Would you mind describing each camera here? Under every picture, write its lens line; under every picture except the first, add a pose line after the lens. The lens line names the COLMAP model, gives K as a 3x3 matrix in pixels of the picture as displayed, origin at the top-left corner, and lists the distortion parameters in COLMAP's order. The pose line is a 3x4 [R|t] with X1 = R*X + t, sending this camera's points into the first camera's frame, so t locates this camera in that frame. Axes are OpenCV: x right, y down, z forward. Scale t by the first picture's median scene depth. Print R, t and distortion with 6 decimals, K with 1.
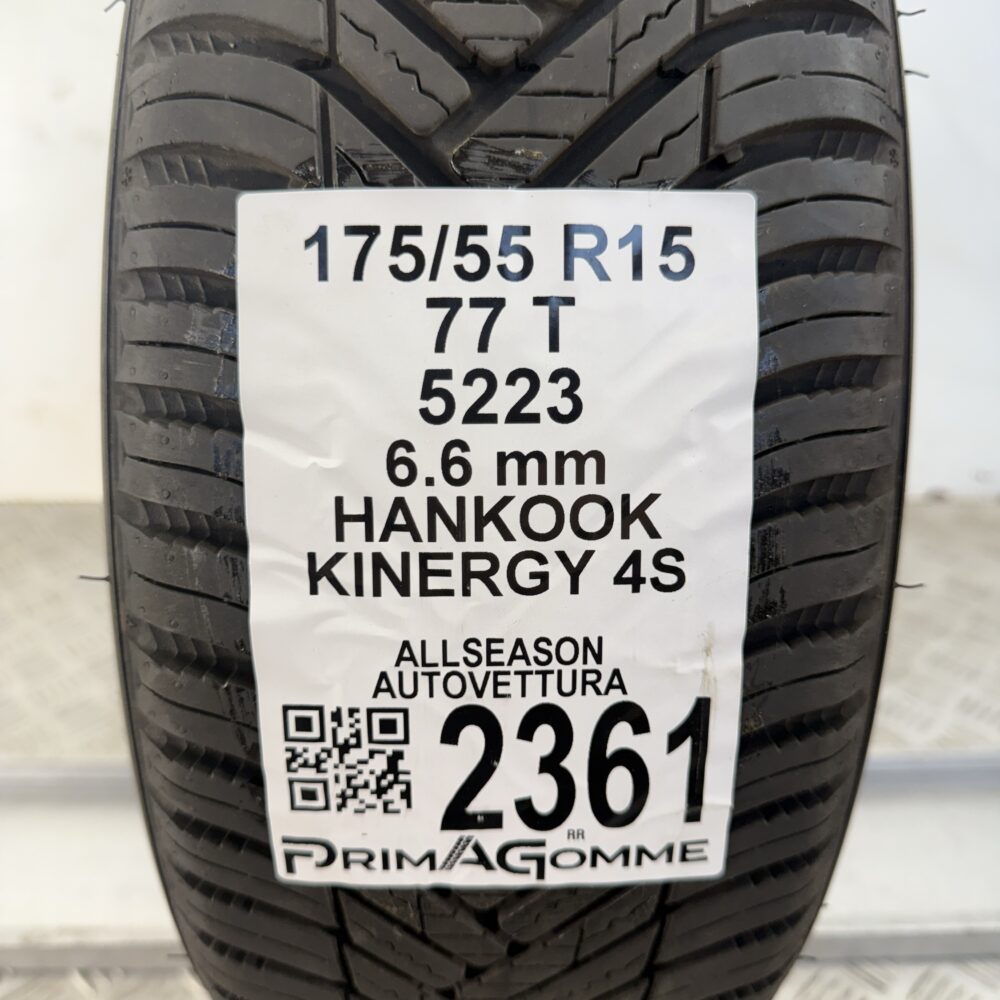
lens RADIAL K [[959.0, 0, 500.0], [0, 959.0, 500.0], [0, 0, 1]] dist [0.123553, -0.290399]
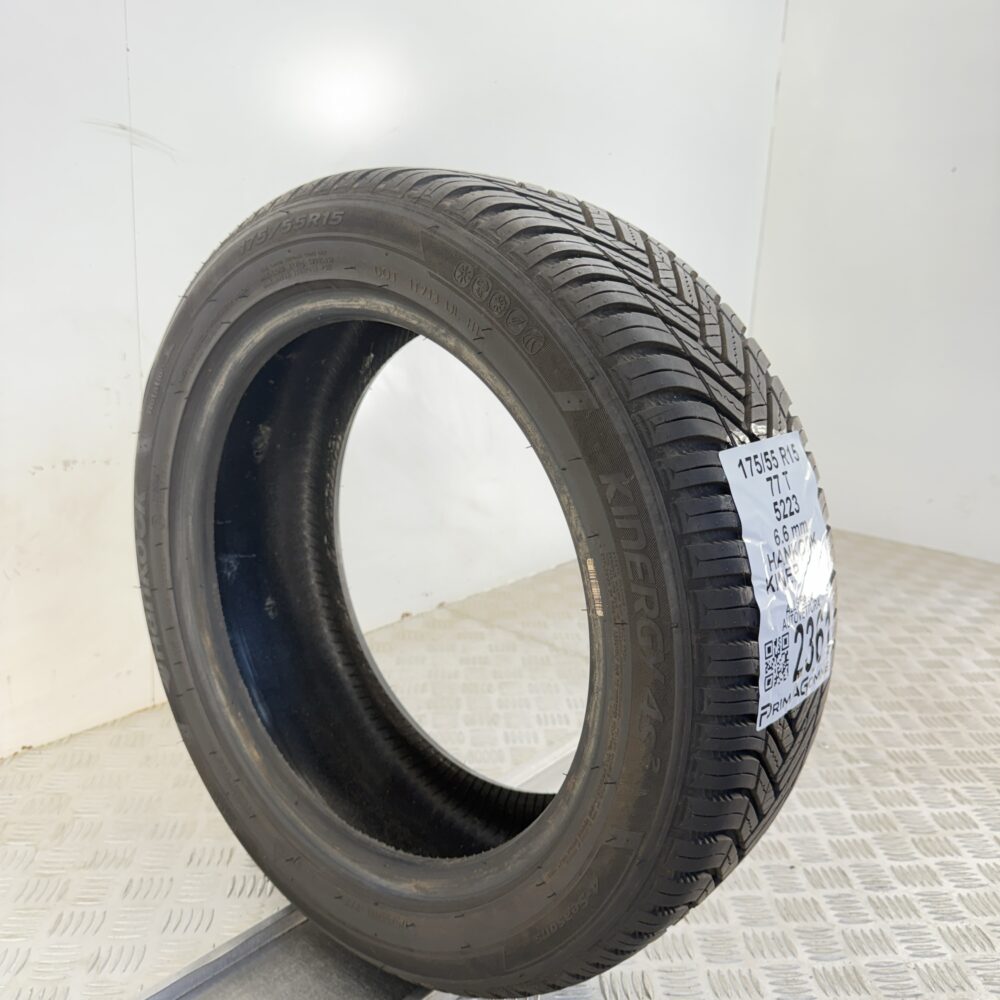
lens RADIAL K [[959.0, 0, 500.0], [0, 959.0, 500.0], [0, 0, 1]] dist [0.123553, -0.290399]
pose [[0.645537, -0.158819, 0.747033, -2.556357], [0.303921, 0.950775, -0.060494, -0.204976], [-0.700652, 0.266090, 0.662029, -0.284379]]
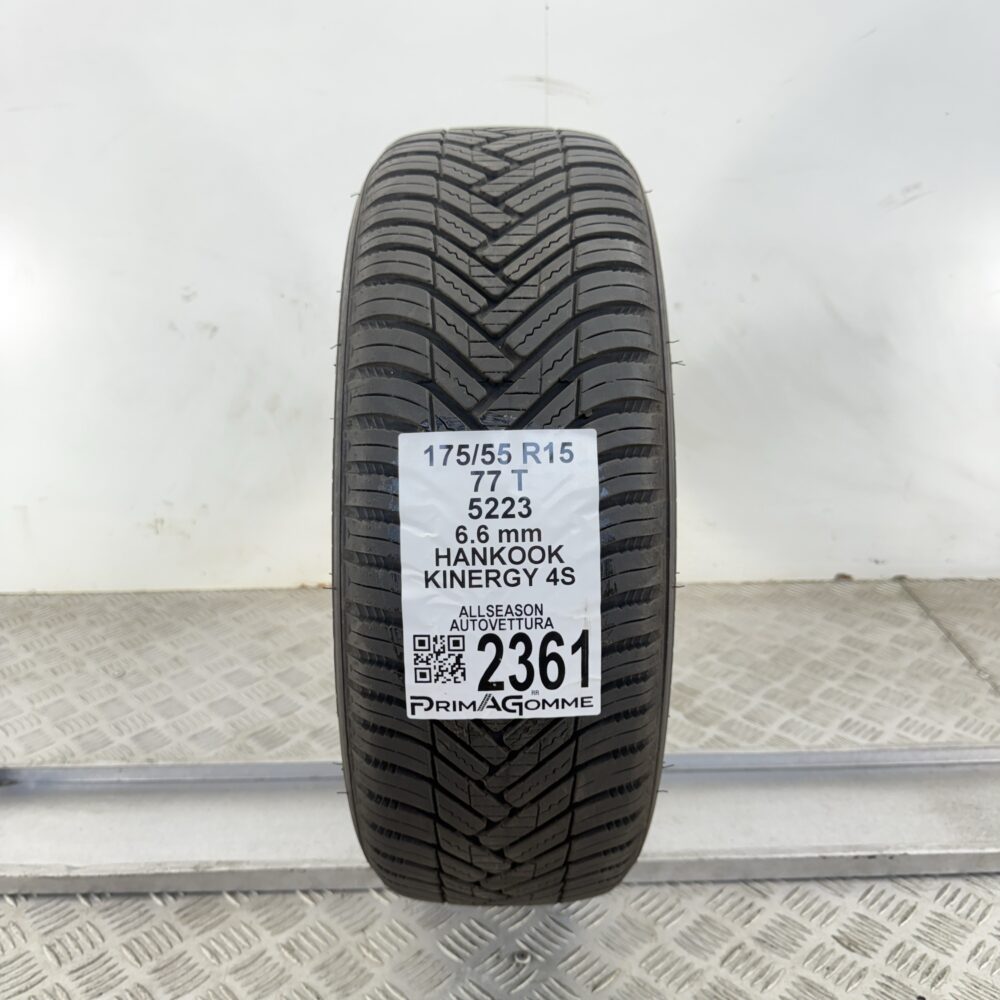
lens RADIAL K [[959.0, 0, 500.0], [0, 959.0, 500.0], [0, 0, 1]] dist [0.123553, -0.290399]
pose [[0.999807, -0.017482, -0.008989, 0.023984], [0.016370, 0.993616, -0.111625, 0.152677], [0.010883, 0.111457, 0.993710, -1.507049]]
